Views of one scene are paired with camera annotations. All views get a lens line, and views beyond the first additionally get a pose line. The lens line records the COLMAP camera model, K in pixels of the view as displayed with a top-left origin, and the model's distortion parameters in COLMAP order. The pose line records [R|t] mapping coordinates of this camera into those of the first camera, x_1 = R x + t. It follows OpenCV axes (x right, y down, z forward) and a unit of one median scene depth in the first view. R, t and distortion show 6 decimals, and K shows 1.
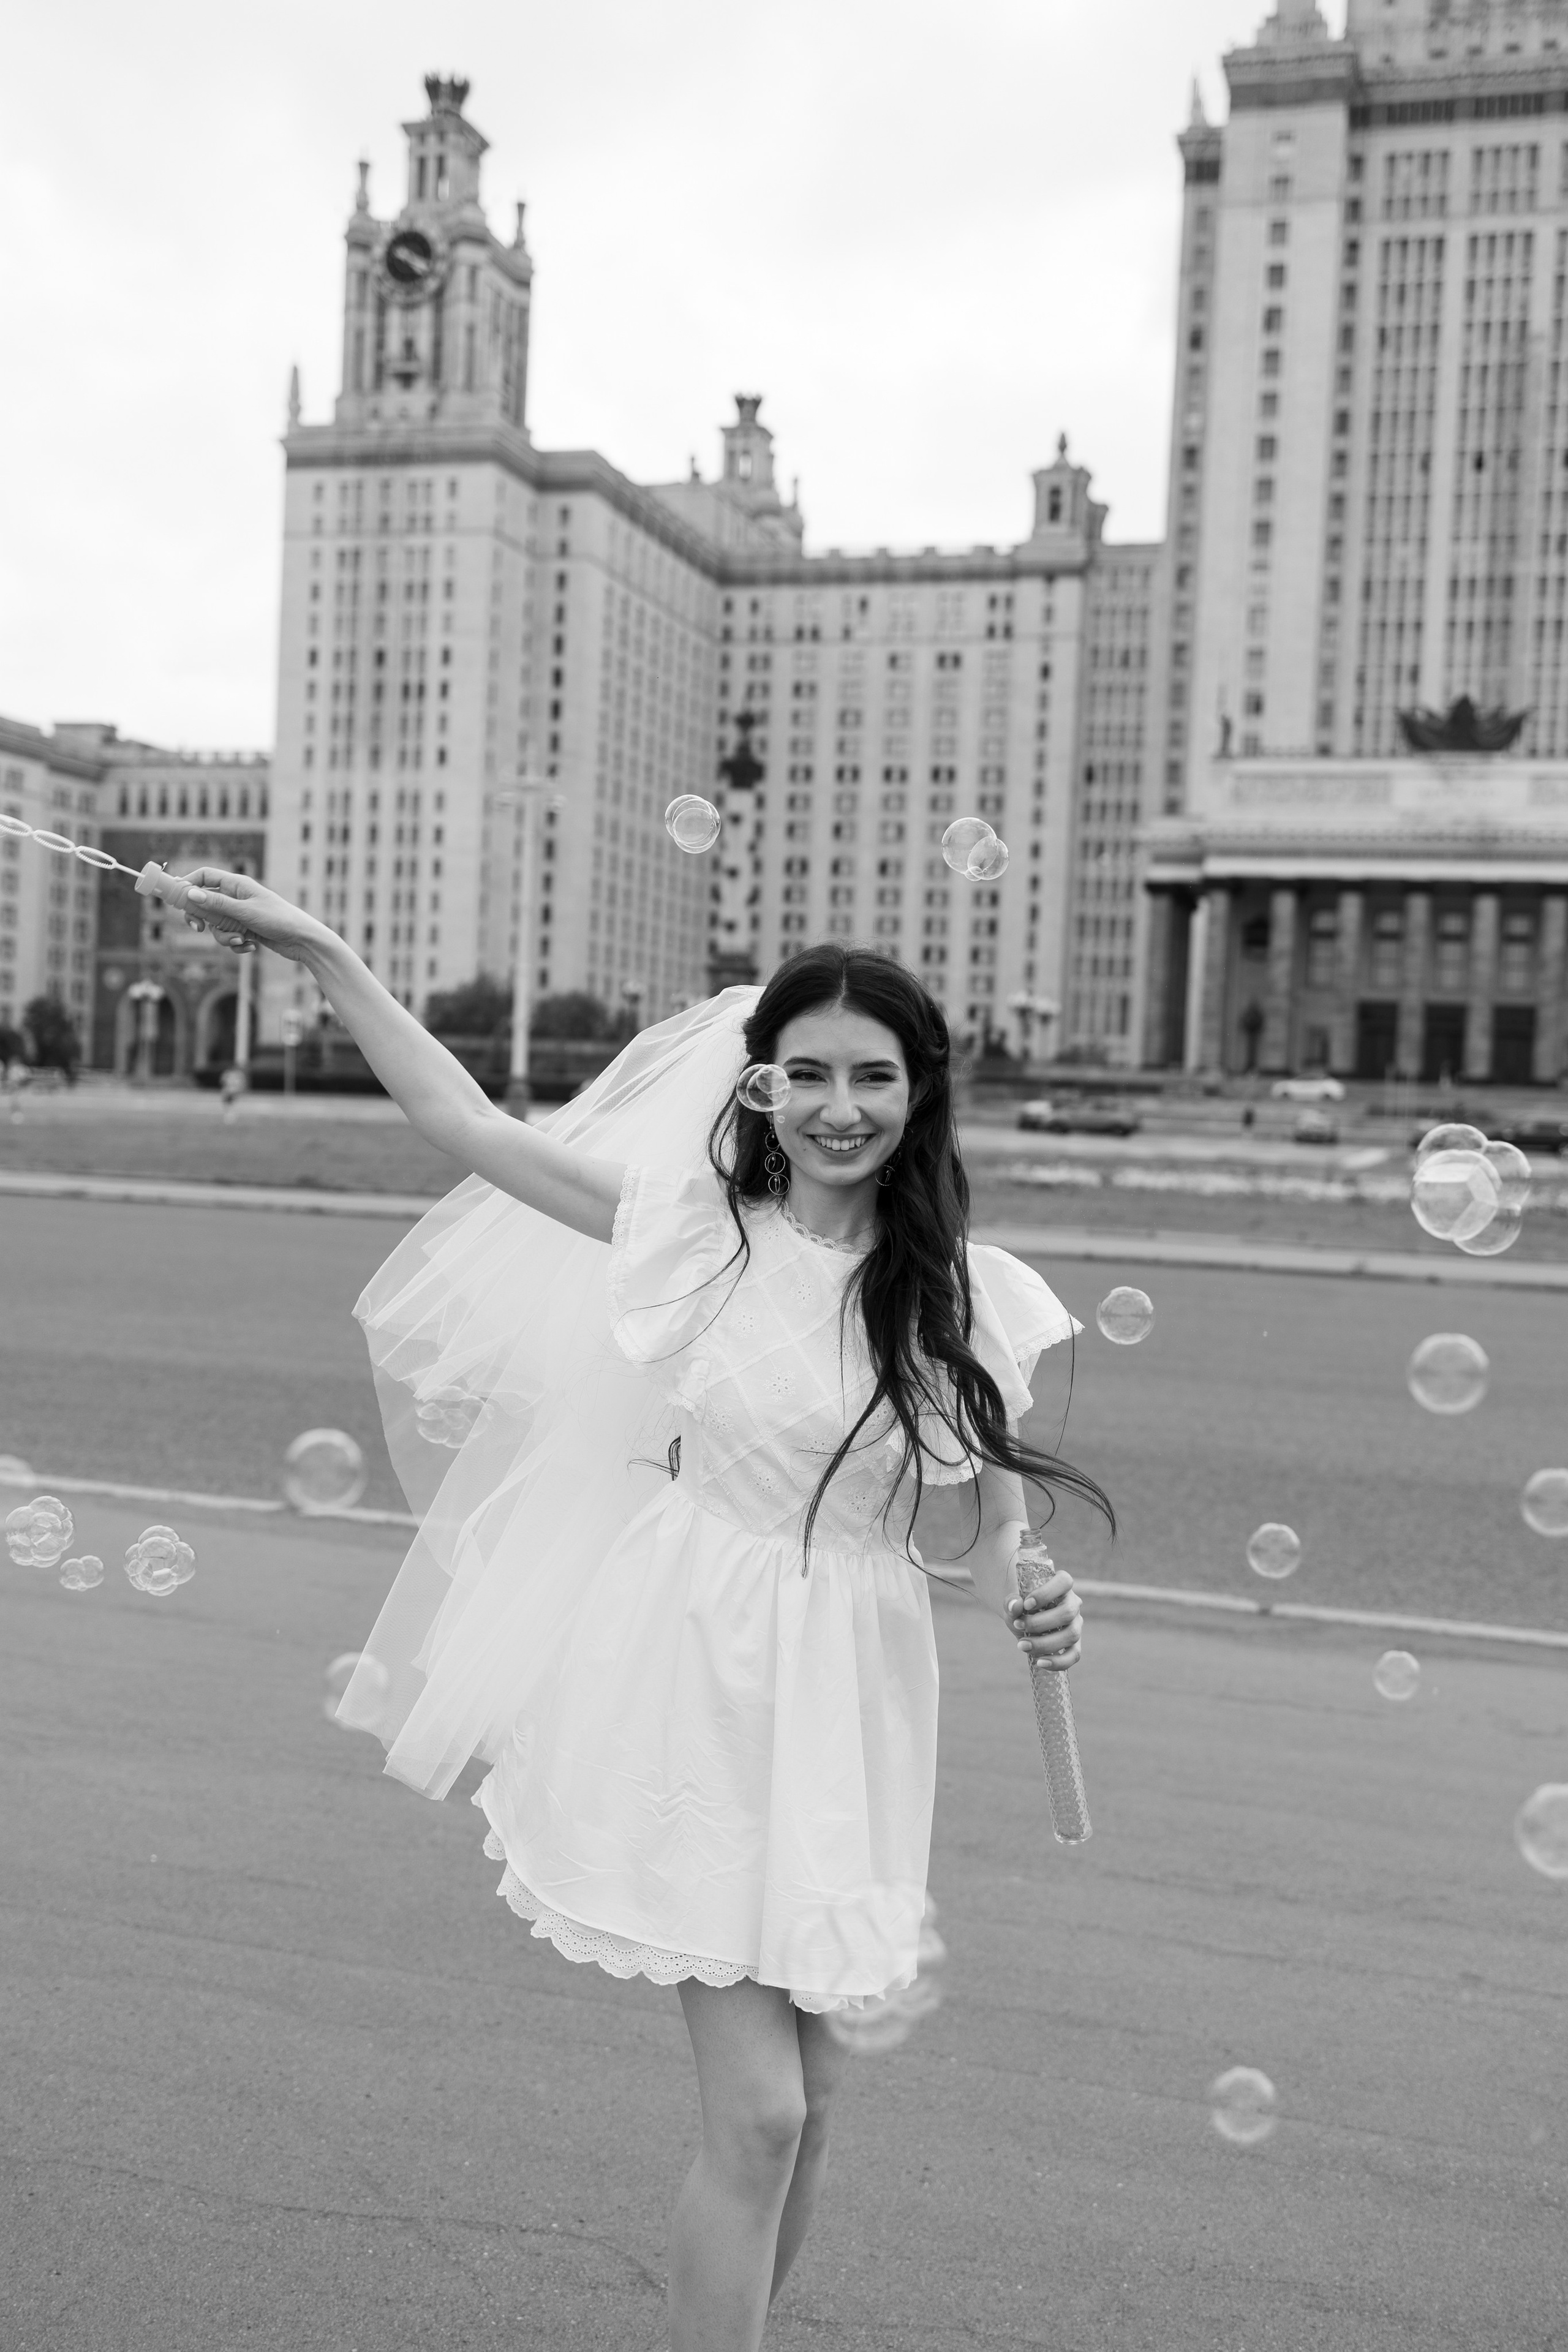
lens RADIAL K [[2354.8, 0, 794.1], [0, 2354.8, 1186.4], [0, 0, 1]] dist [0.014321, 0.000000]
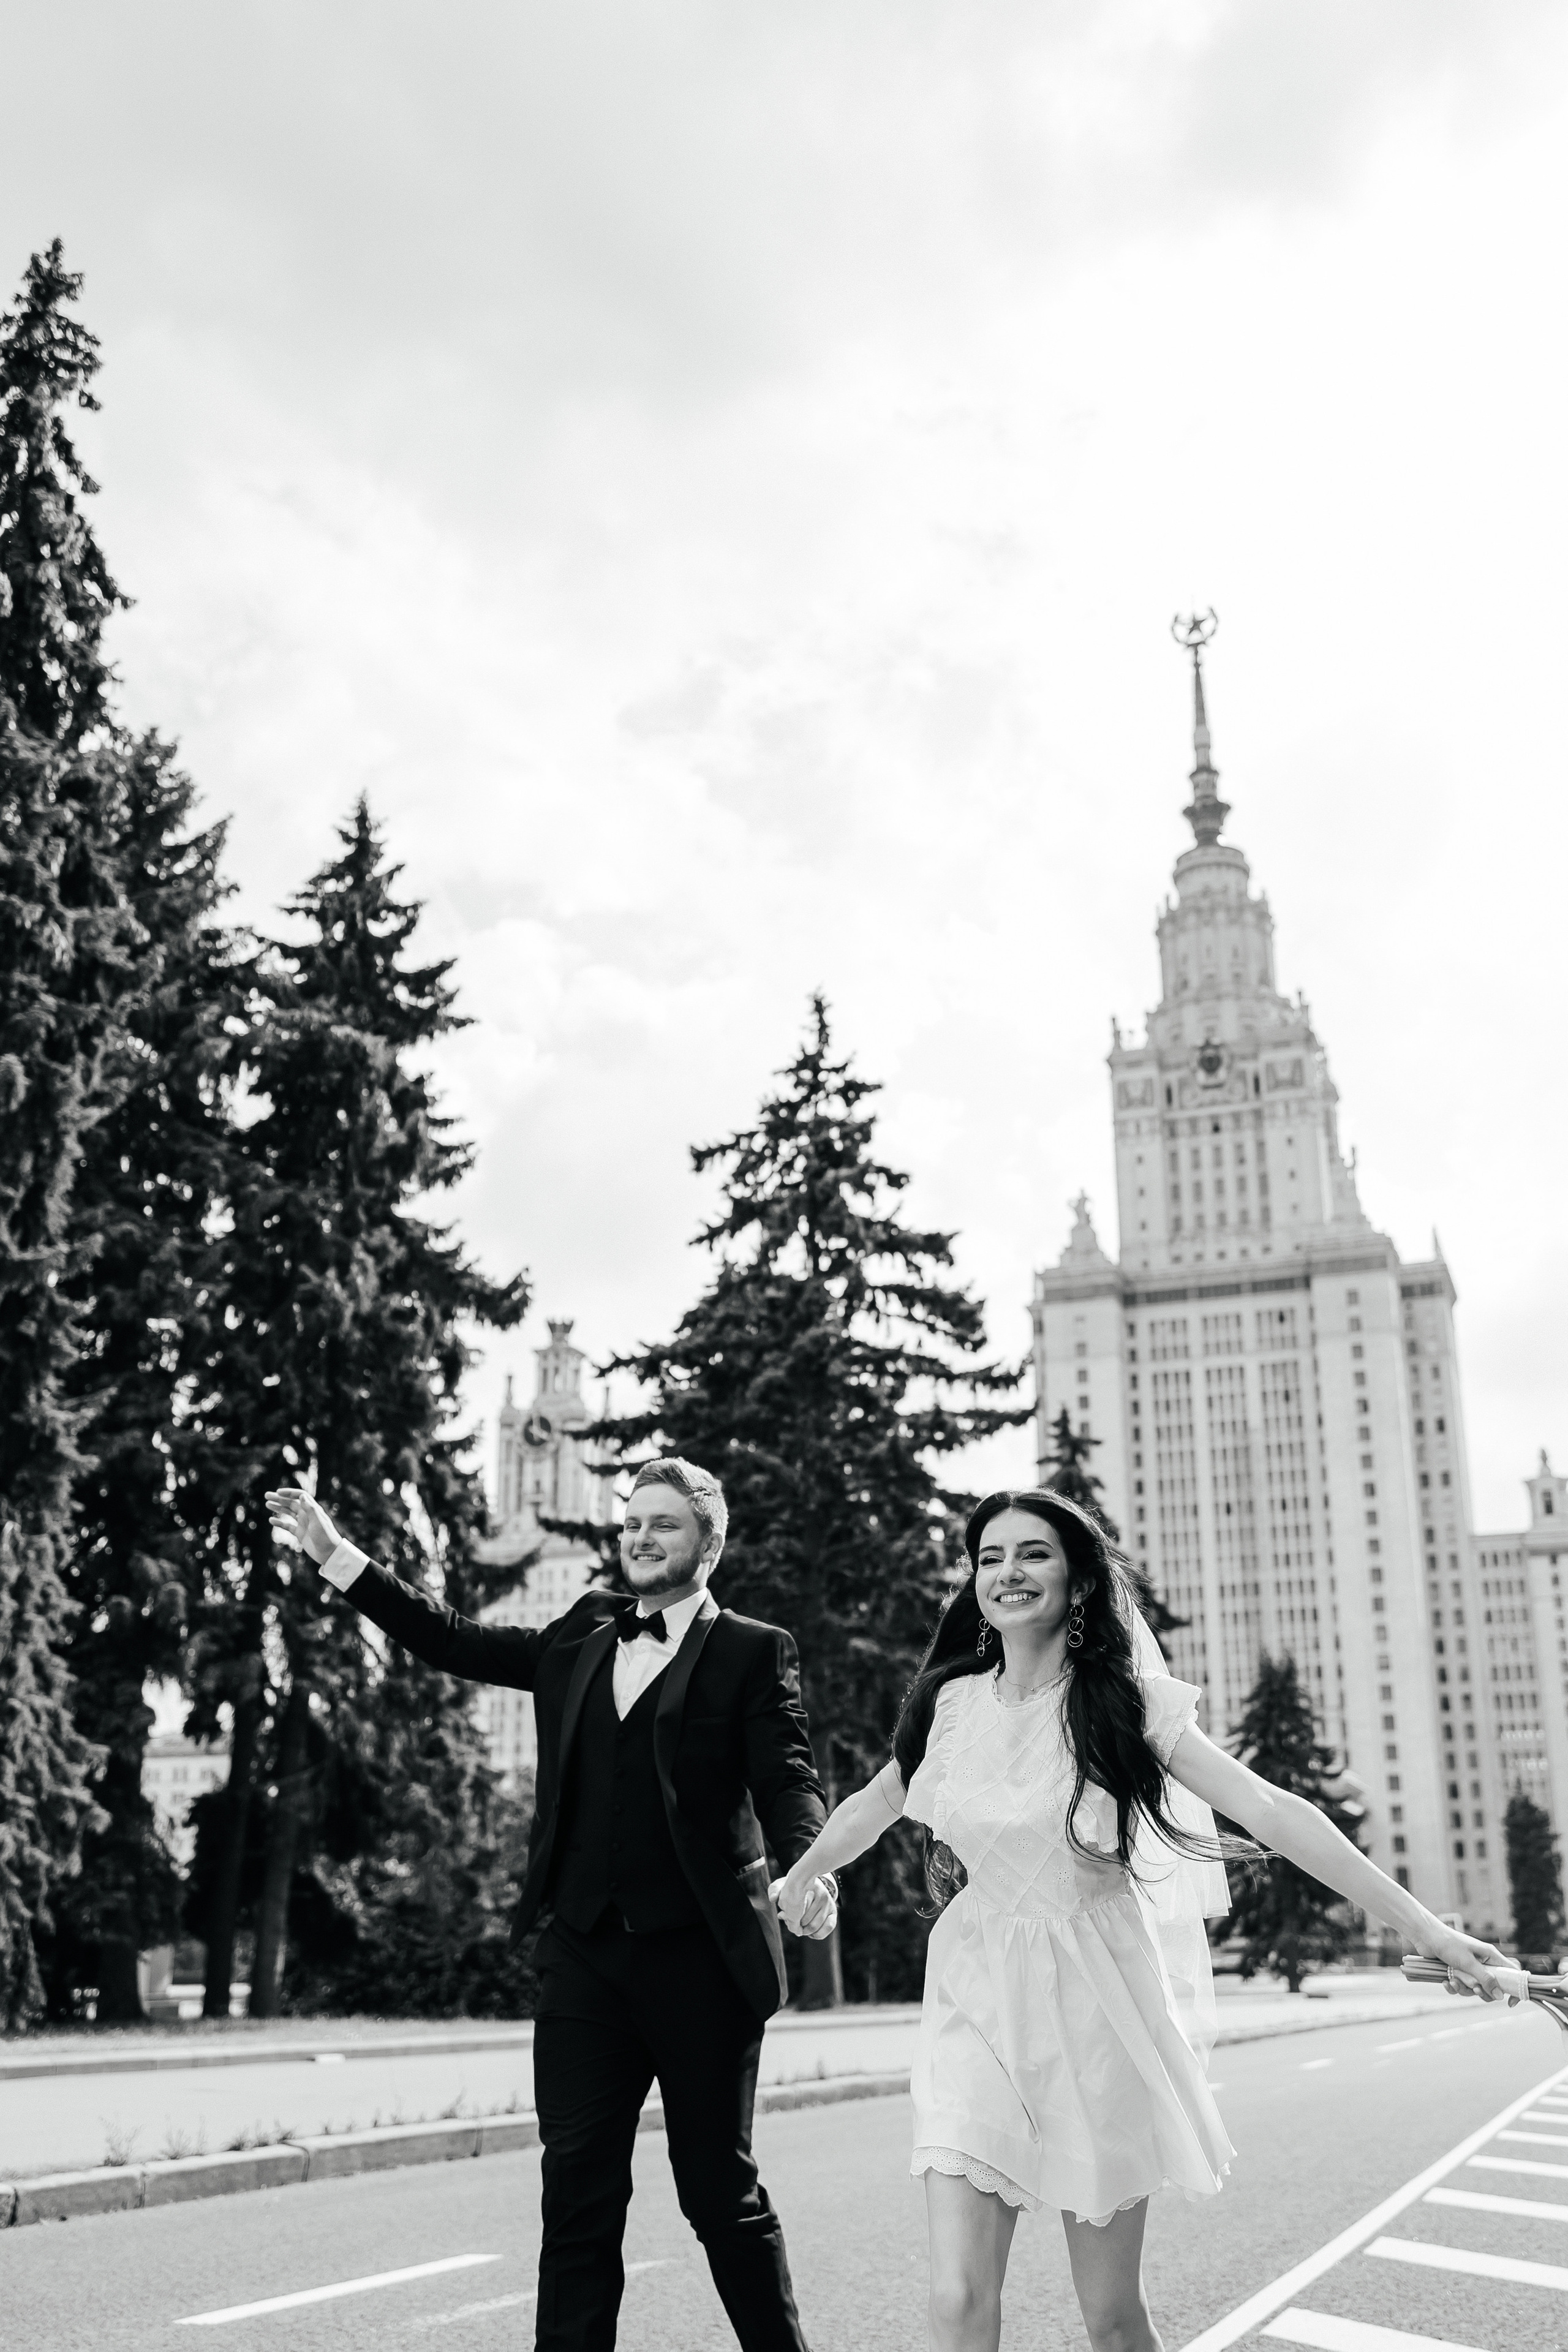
lens RADIAL K [[2354.8, 0, 808.9], [0, 2354.8, 1169.0], [0, 0, 1]] dist [0.014321, 0.000000]
pose [[0.996759, -0.070647, -0.038474, 0.091290], [0.051616, 0.928505, -0.367715, 0.037448], [0.061702, 0.364537, 0.929142, -0.520039]]
